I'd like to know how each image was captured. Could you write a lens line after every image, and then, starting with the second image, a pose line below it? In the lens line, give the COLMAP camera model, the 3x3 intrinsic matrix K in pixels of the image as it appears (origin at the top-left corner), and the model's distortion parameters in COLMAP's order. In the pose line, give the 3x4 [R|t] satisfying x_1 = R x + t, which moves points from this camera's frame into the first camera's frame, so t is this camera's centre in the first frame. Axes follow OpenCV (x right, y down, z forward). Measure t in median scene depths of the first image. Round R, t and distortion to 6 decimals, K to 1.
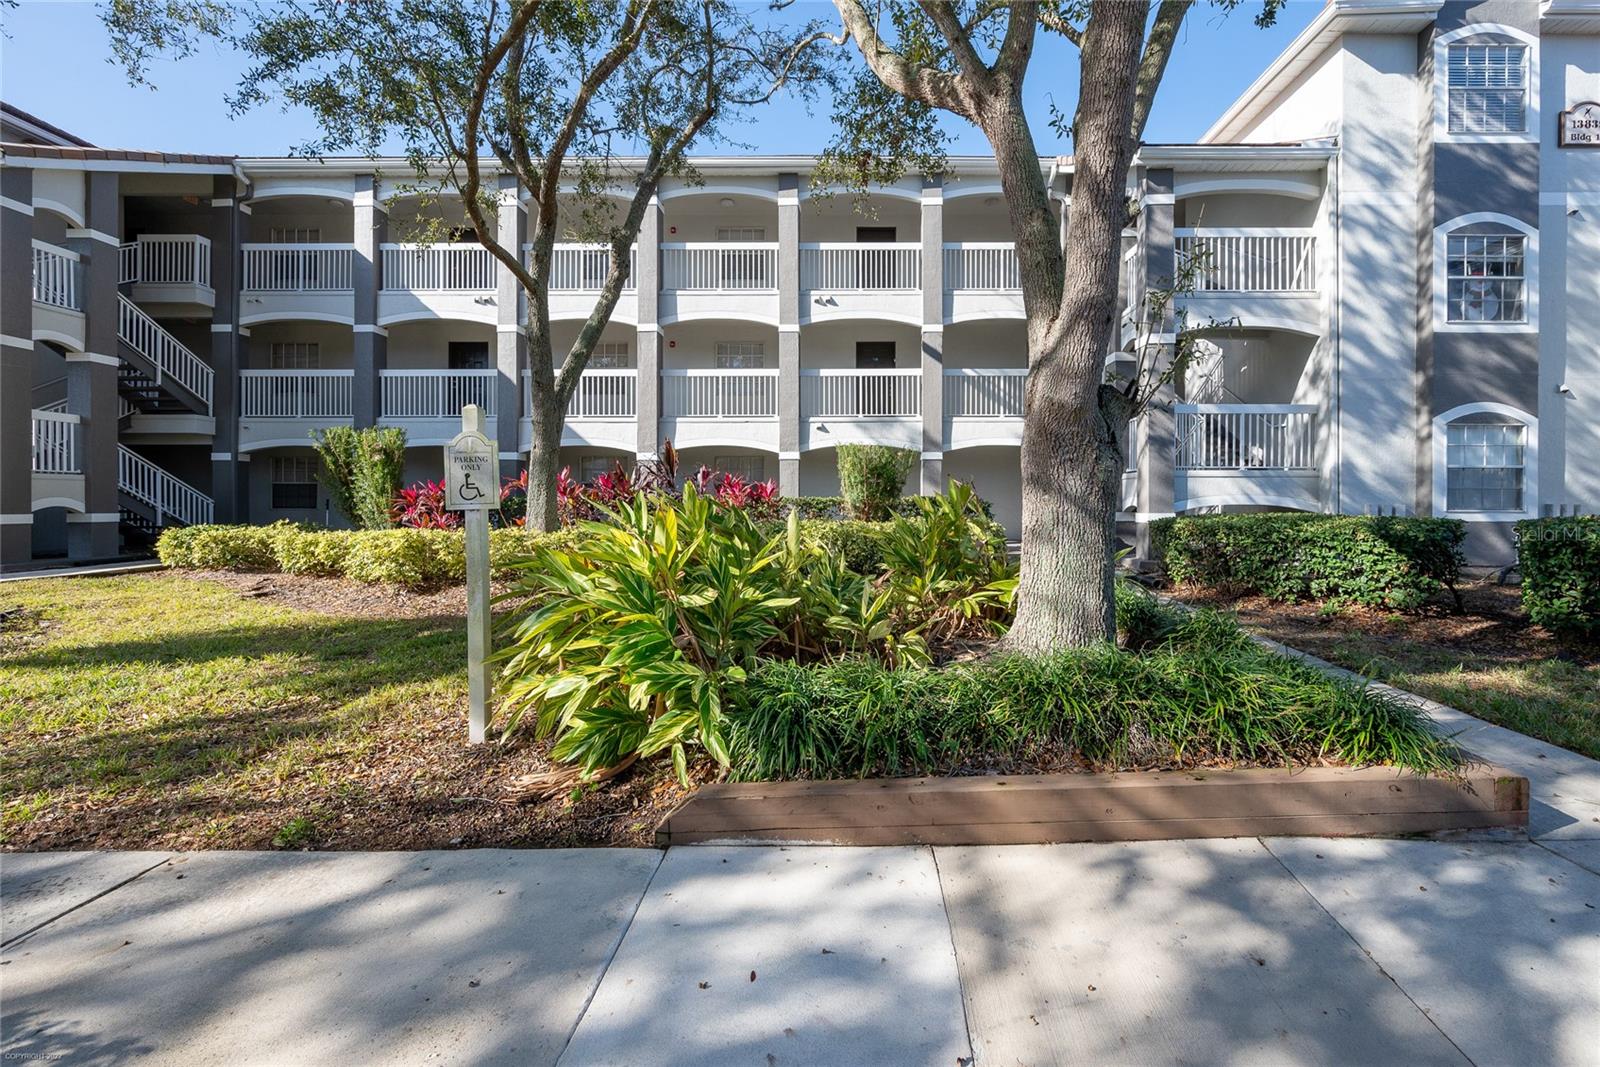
lens RADIAL K [[637.5, 0, 807.5], [0, 637.5, 534.0], [0, 0, 1]] dist [0.000234, 0.000212]
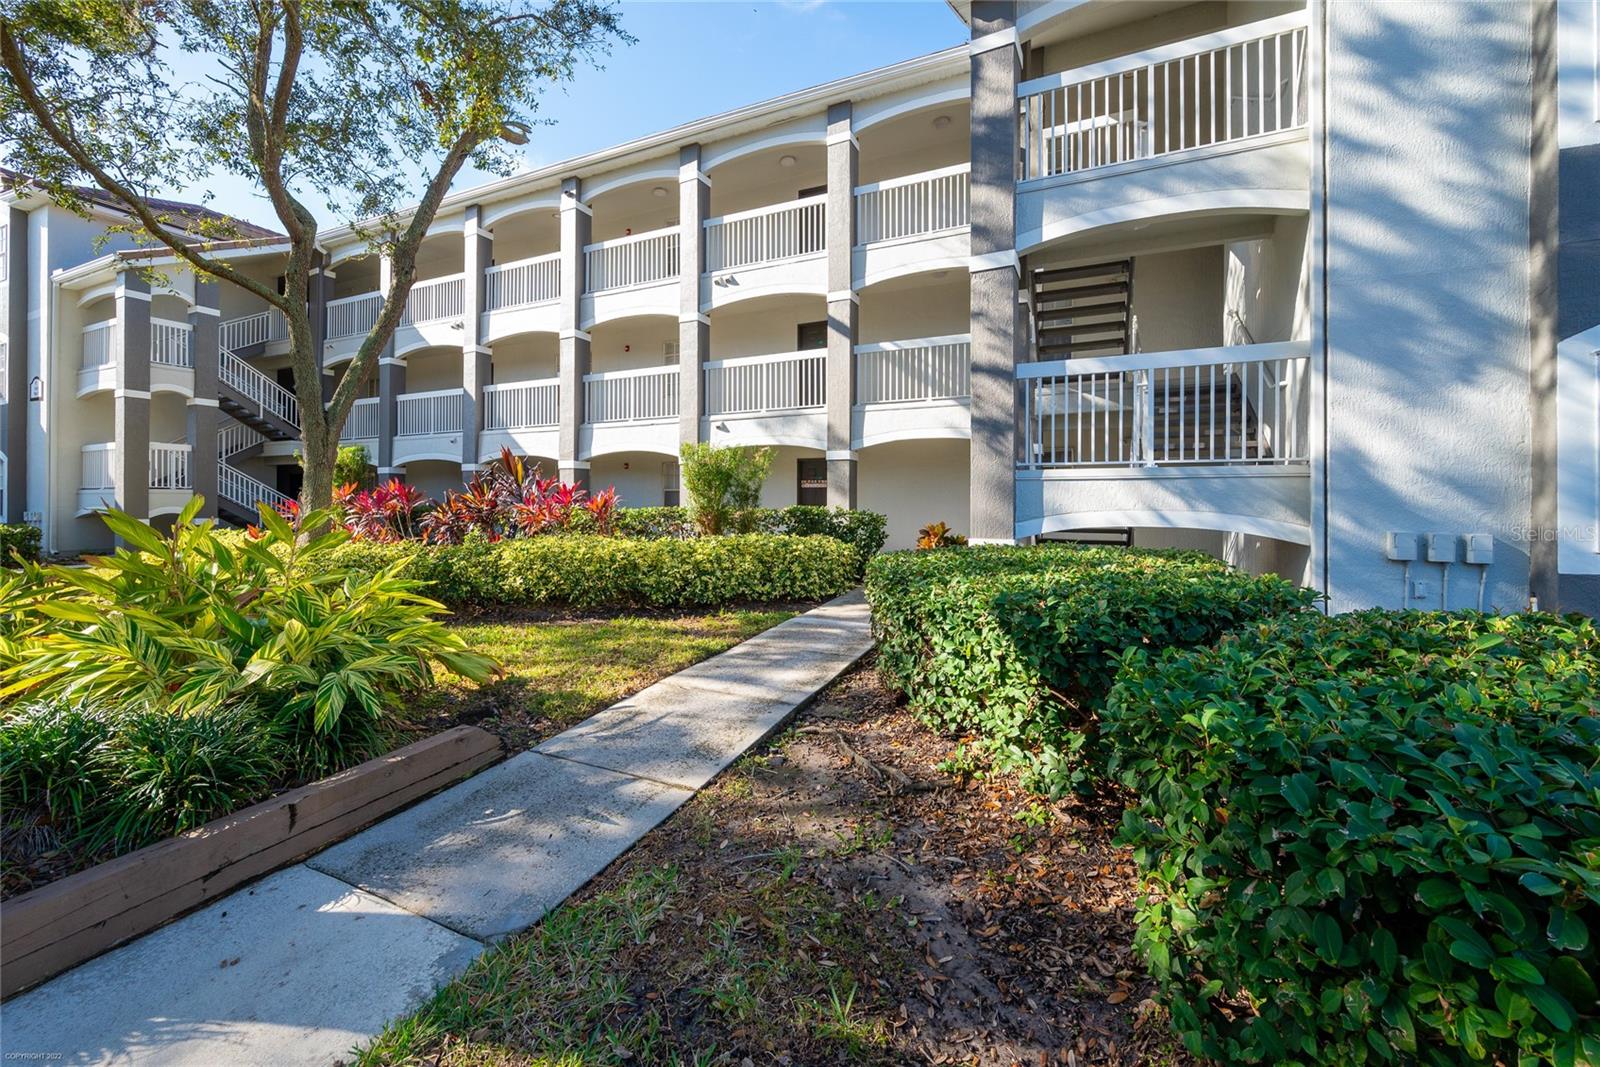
lens RADIAL K [[614.5, 0, 798.9], [0, 614.5, 524.5], [0, 0, 1]] dist [0.000202, 0.000490]
pose [[0.919063, 0.013575, -0.393876, 0.570248], [-0.017550, 0.999825, -0.006491, -0.036943], [0.393719, 0.012878, 0.919141, 0.340087]]
